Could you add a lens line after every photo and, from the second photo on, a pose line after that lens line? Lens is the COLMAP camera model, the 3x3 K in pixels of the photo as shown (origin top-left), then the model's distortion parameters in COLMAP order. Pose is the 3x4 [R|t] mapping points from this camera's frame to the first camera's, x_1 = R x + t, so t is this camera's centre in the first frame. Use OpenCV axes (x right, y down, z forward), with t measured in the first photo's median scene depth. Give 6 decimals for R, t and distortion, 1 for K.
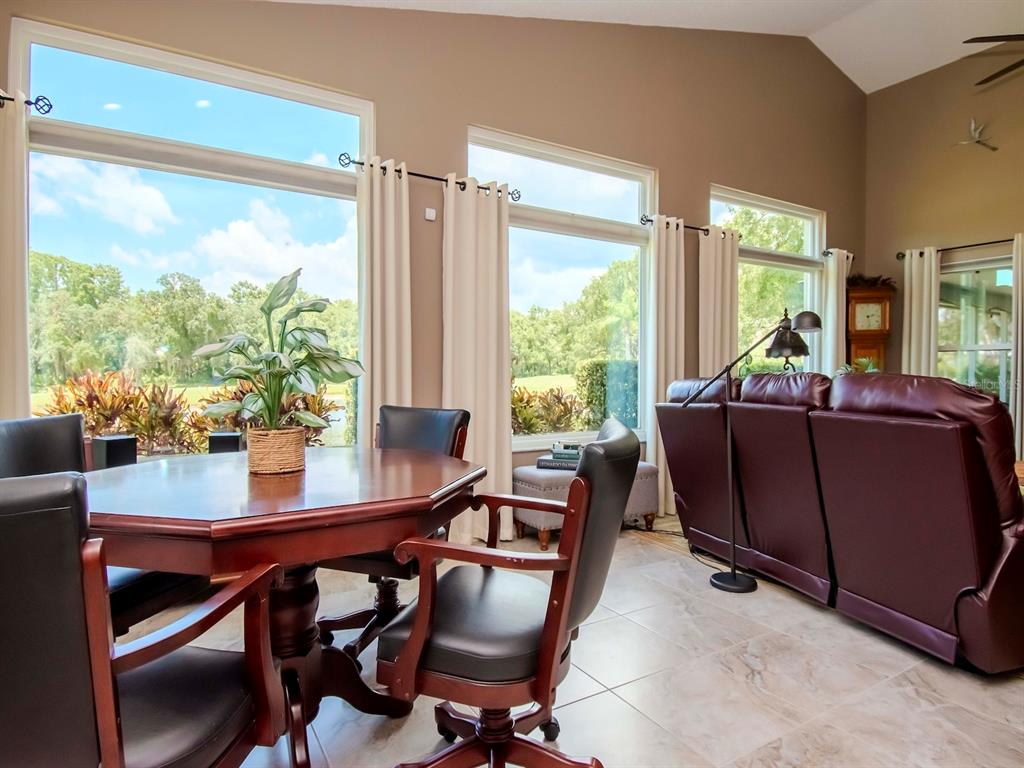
lens RADIAL K [[591.0, 0, 536.4], [0, 591.0, 378.6], [0, 0, 1]] dist [-0.002953, -0.004998]
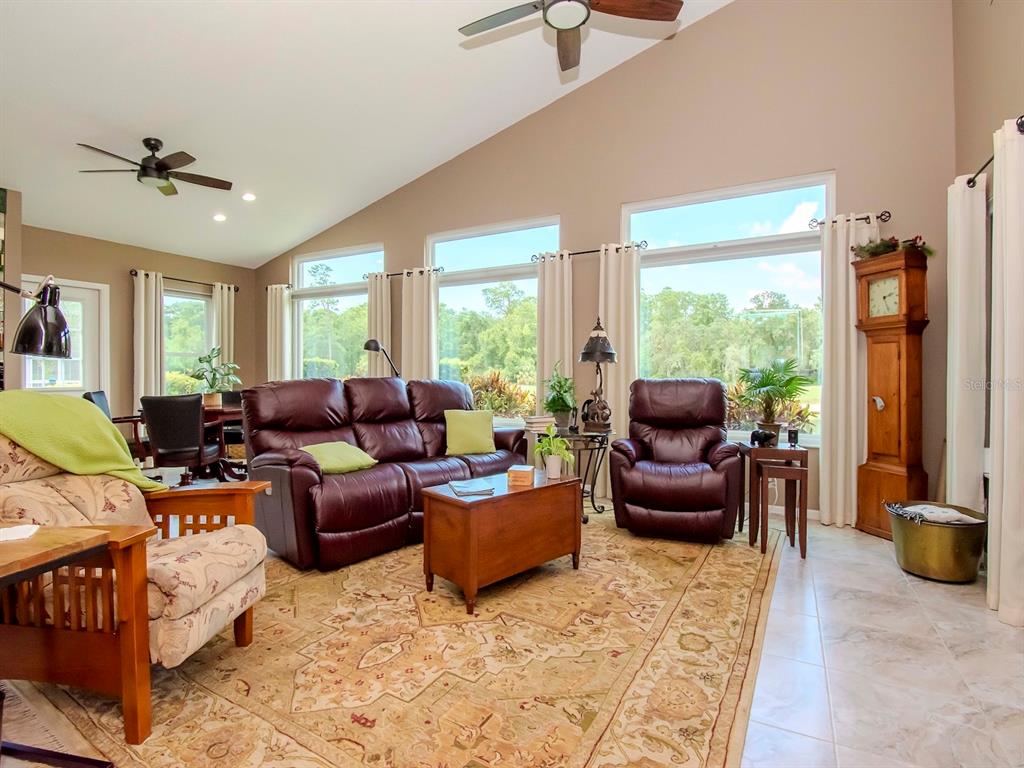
lens RADIAL K [[505.5, 0, 502.8], [0, 505.5, 377.8], [0, 0, 1]] dist [-0.005338, -0.007334]
pose [[0.492990, 0.004035, -0.870025, 0.113116], [-0.005785, 0.999982, 0.001360, -0.000897], [0.870016, 0.004362, 0.493005, 0.039754]]
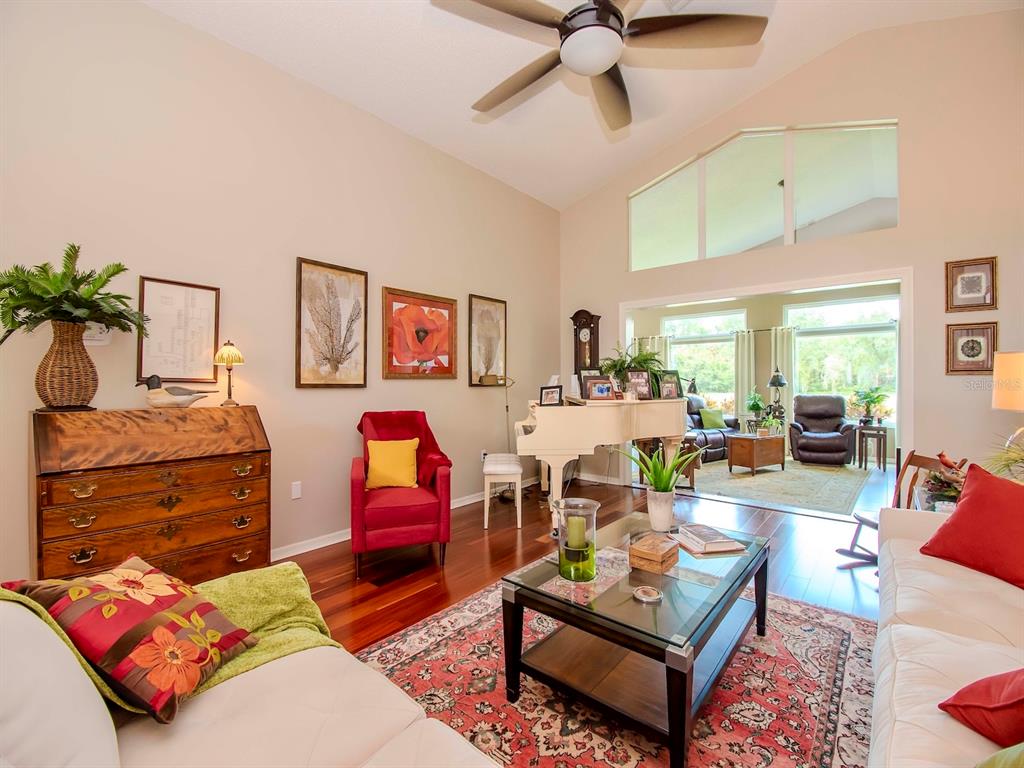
lens RADIAL K [[458.2, 0, 510.8], [0, 458.2, 381.6], [0, 0, 1]] dist [0.001449, -0.000415]
pose [[0.326400, -0.010041, -0.945179, 0.175391], [-0.002416, 0.999931, -0.011457, -0.003503], [0.945229, 0.006023, 0.326353, -0.054718]]
